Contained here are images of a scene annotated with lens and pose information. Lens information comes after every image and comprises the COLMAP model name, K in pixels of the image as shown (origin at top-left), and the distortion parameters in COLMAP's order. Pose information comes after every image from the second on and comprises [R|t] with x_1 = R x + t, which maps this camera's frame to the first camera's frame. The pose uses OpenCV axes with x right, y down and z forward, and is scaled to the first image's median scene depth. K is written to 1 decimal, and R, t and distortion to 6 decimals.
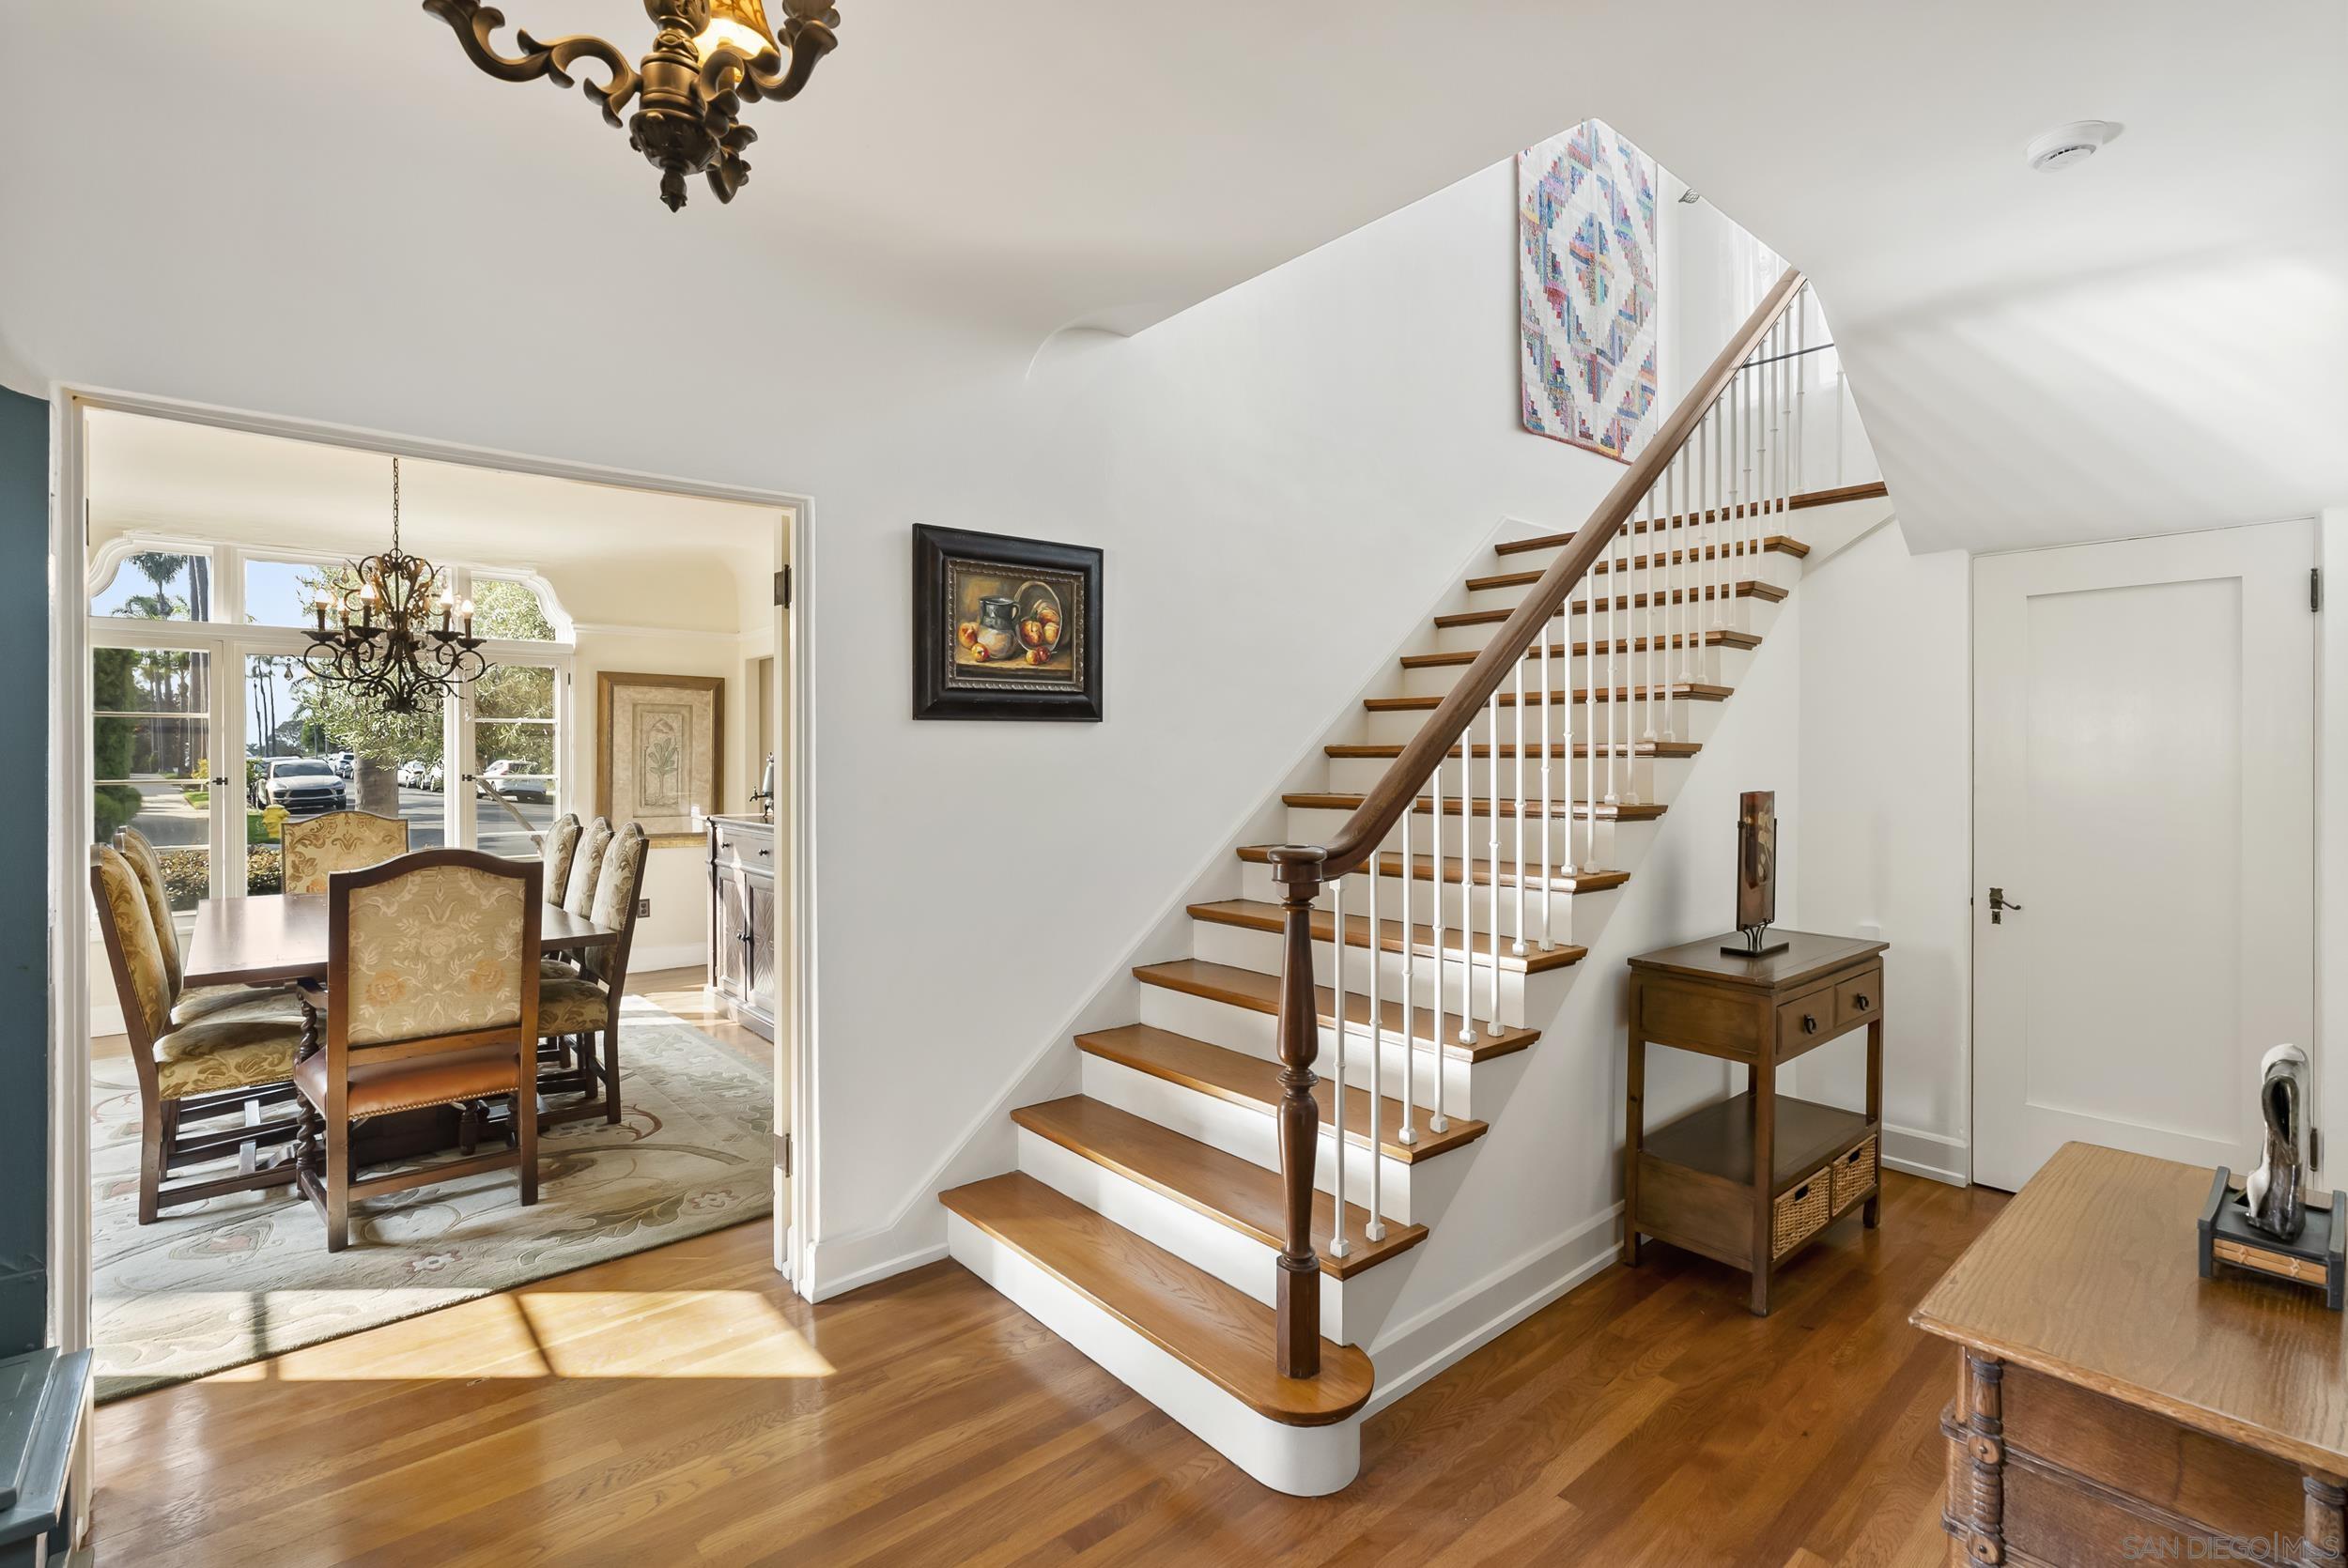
lens RADIAL K [[1076.2, 0, 1179.8], [0, 1076.2, 763.0], [0, 0, 1]] dist [-0.008185, 0.000400]
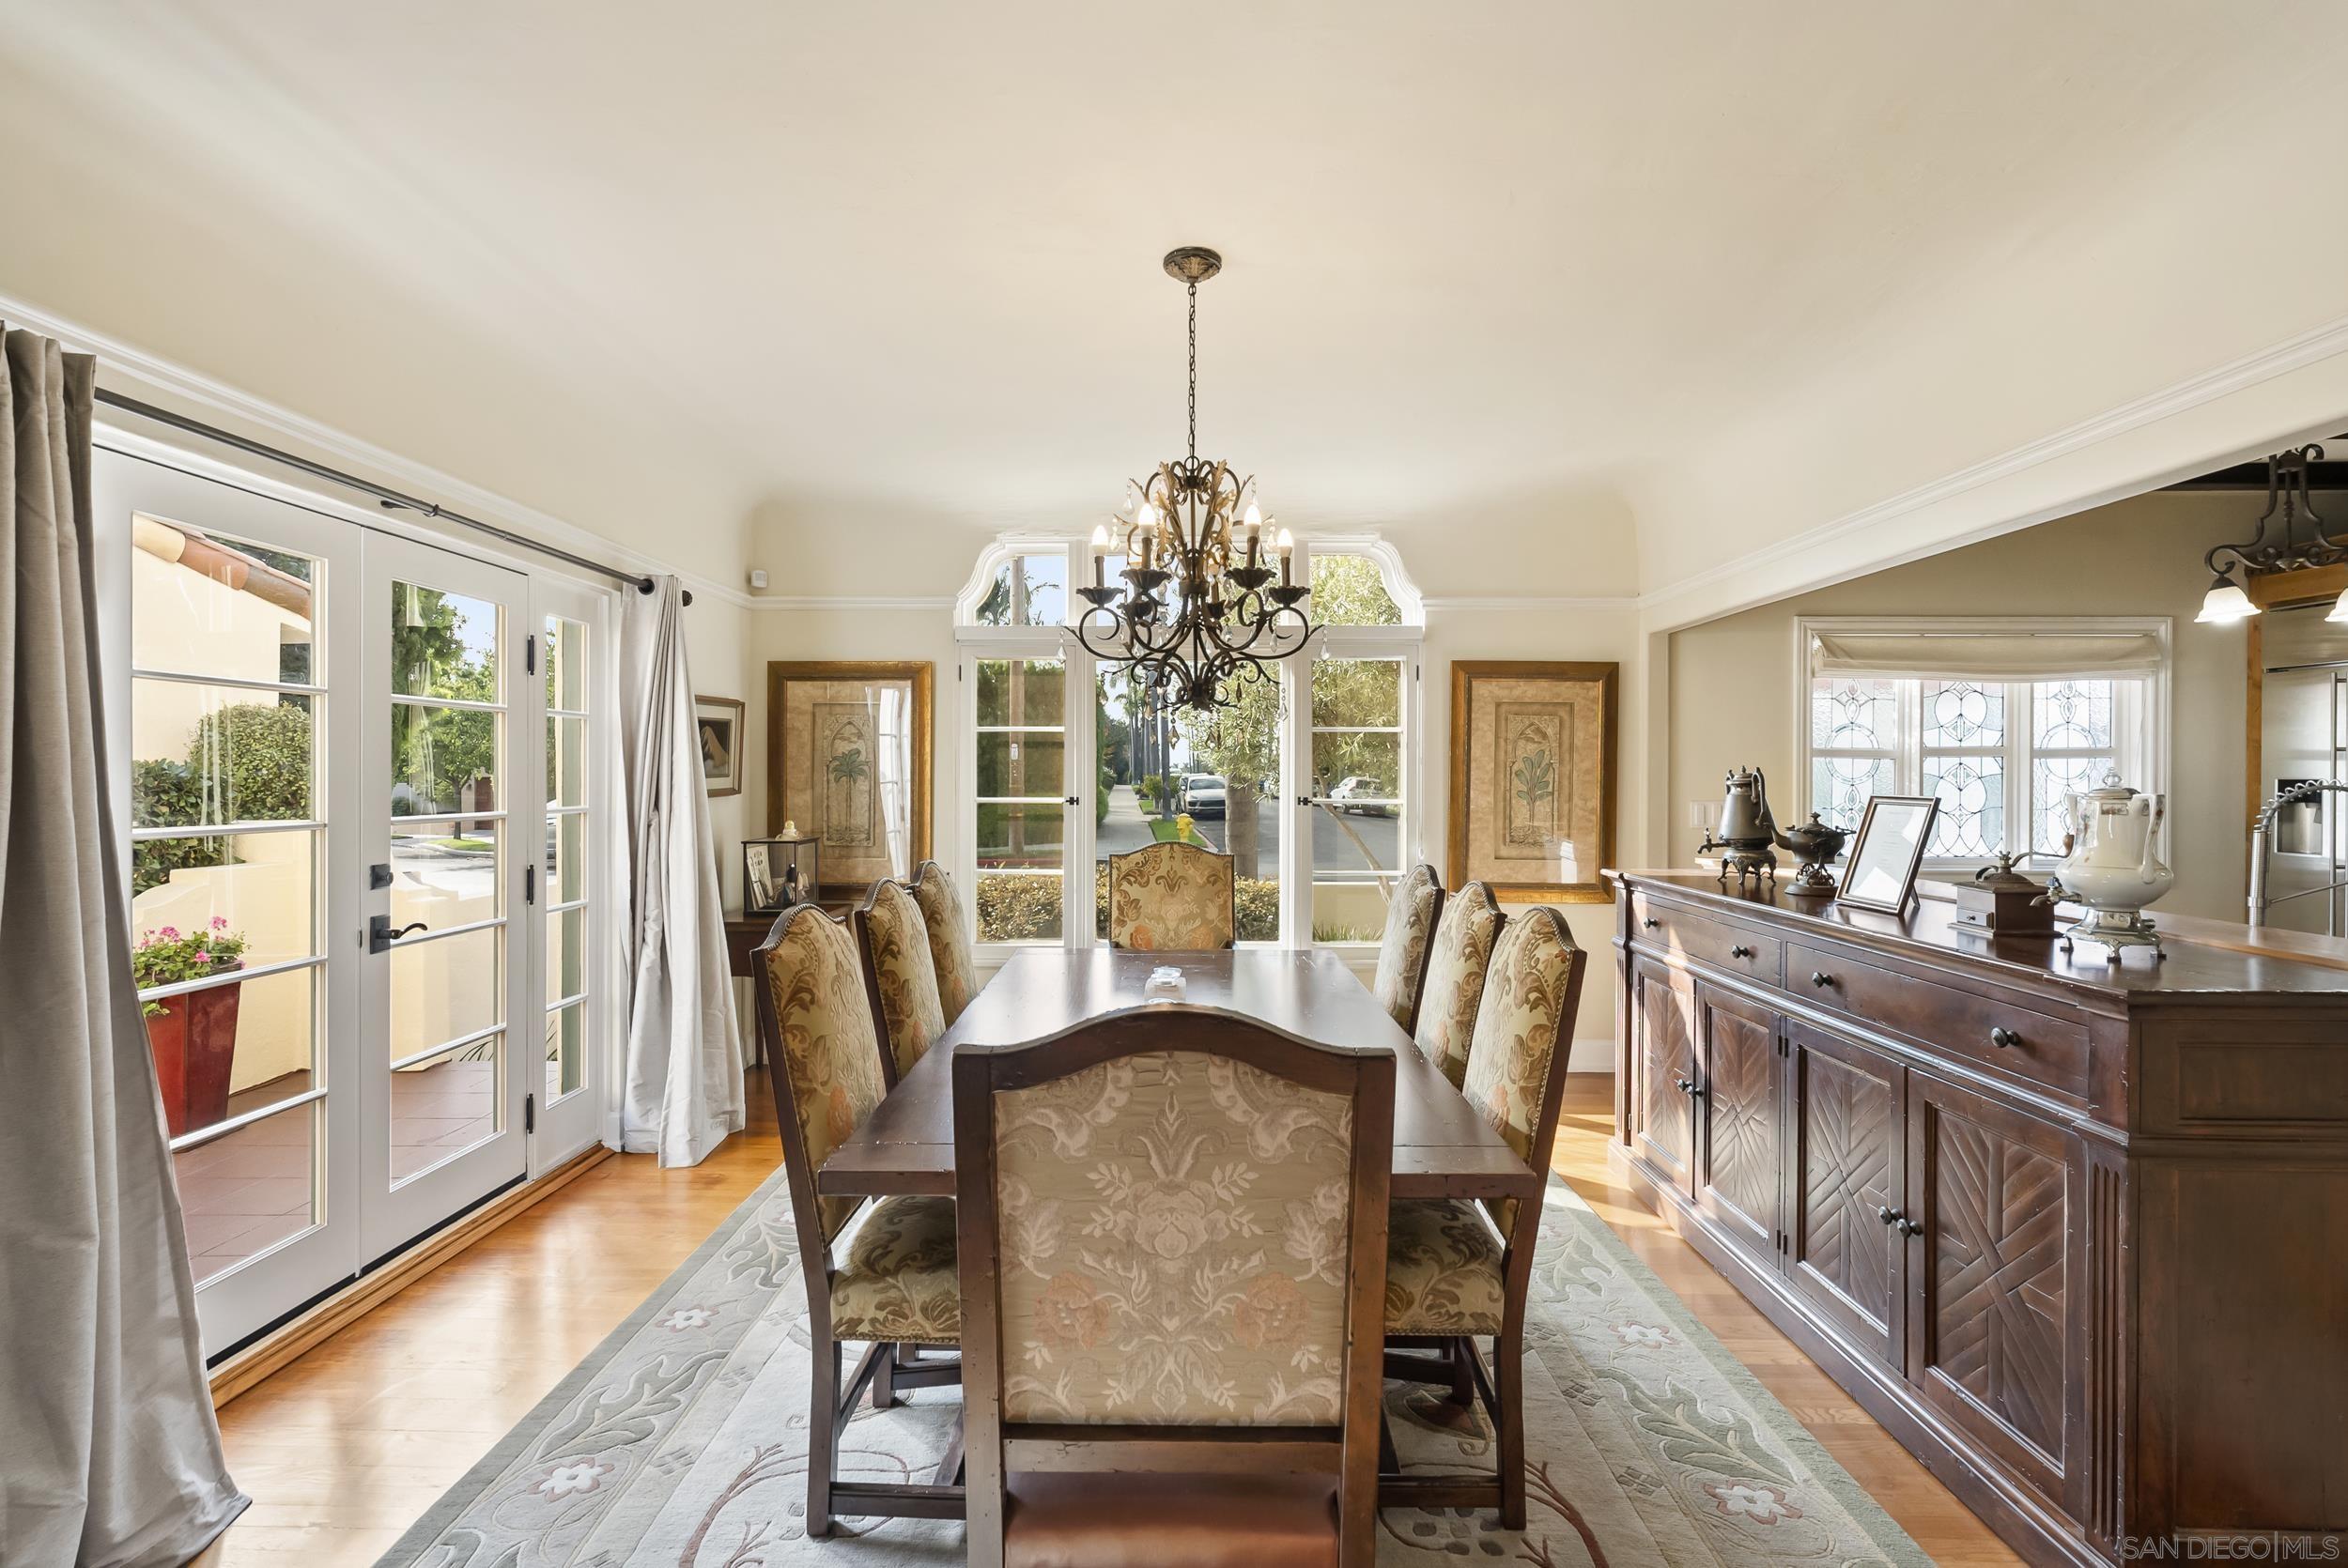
lens RADIAL K [[1076.2, 0, 1175.7], [0, 1076.2, 777.5], [0, 0, 1]] dist [-0.008185, 0.000400]
pose [[0.747430, 0.005555, -0.664317, -0.299400], [-0.007504, 0.999972, -0.000081, -0.004593], [0.664298, 0.005045, 0.747451, 0.498109]]
